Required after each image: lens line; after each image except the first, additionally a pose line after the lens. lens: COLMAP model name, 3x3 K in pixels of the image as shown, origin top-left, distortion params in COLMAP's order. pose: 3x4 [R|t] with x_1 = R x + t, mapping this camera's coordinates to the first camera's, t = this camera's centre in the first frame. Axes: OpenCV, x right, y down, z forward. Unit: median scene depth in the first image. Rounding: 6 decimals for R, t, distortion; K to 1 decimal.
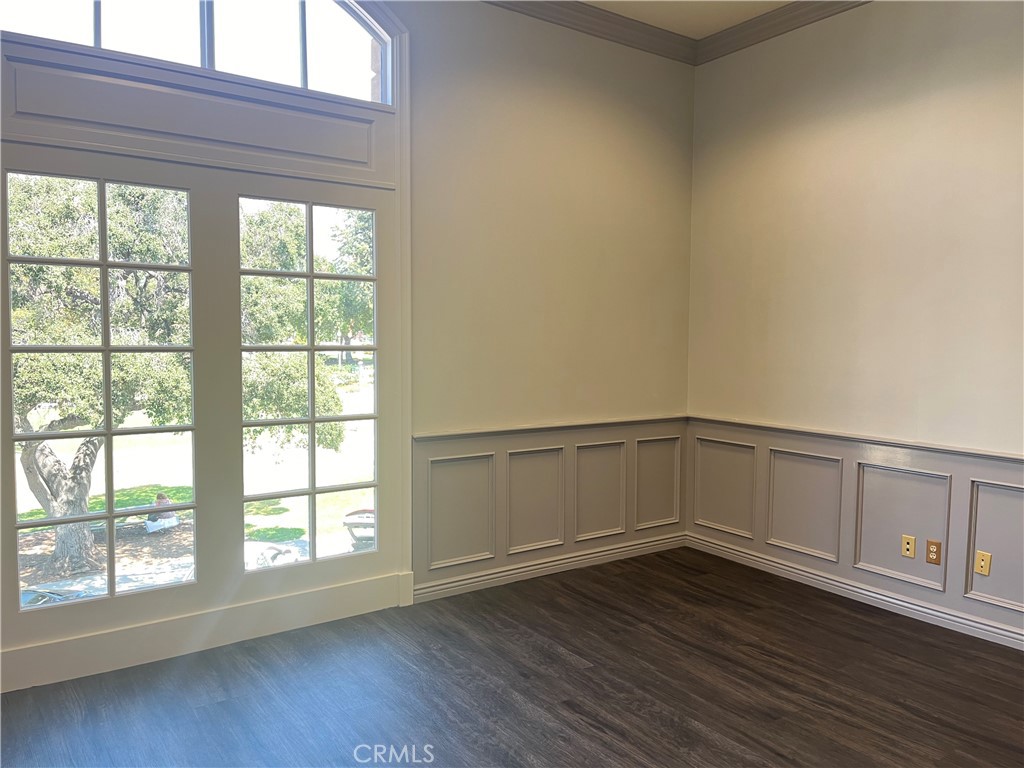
lens RADIAL K [[769.6, 0, 512.0], [0, 769.6, 384.0], [0, 0, 1]] dist [0.022106, 0.000977]
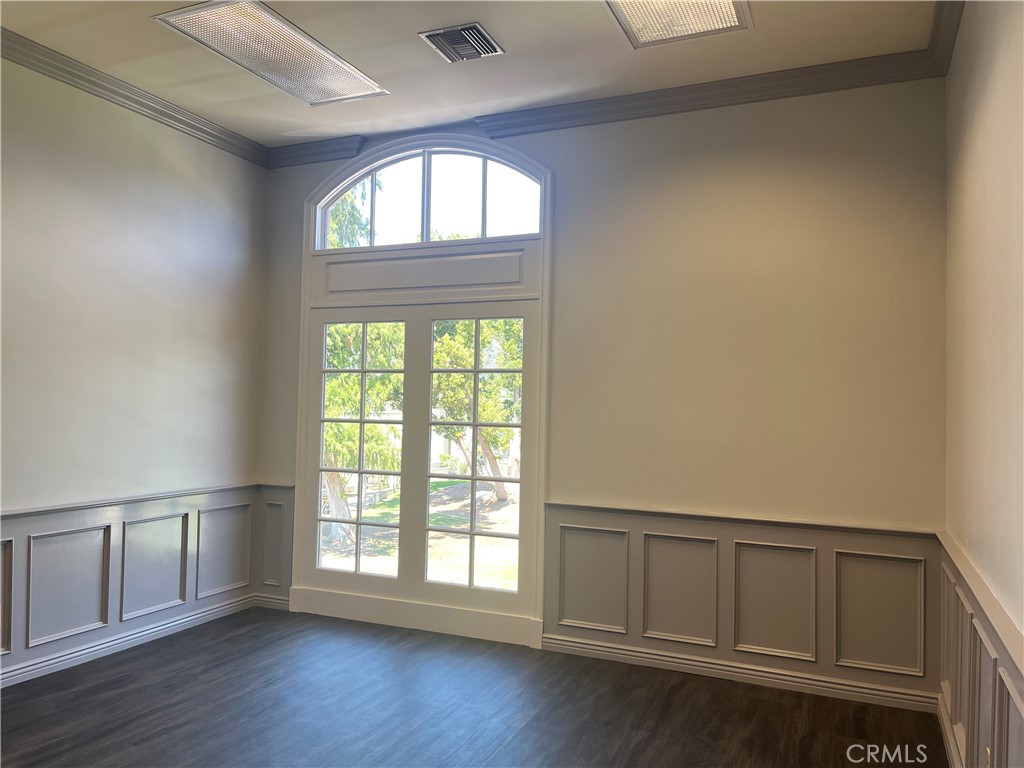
lens RADIAL K [[769.6, 0, 512.0], [0, 769.6, 384.0], [0, 0, 1]] dist [0.022106, 0.000977]
pose [[0.504987, -0.032946, -0.862498, 0.854493], [-0.073547, 0.993994, -0.081030, -0.011233], [0.859988, 0.104353, 0.499531, 0.348026]]
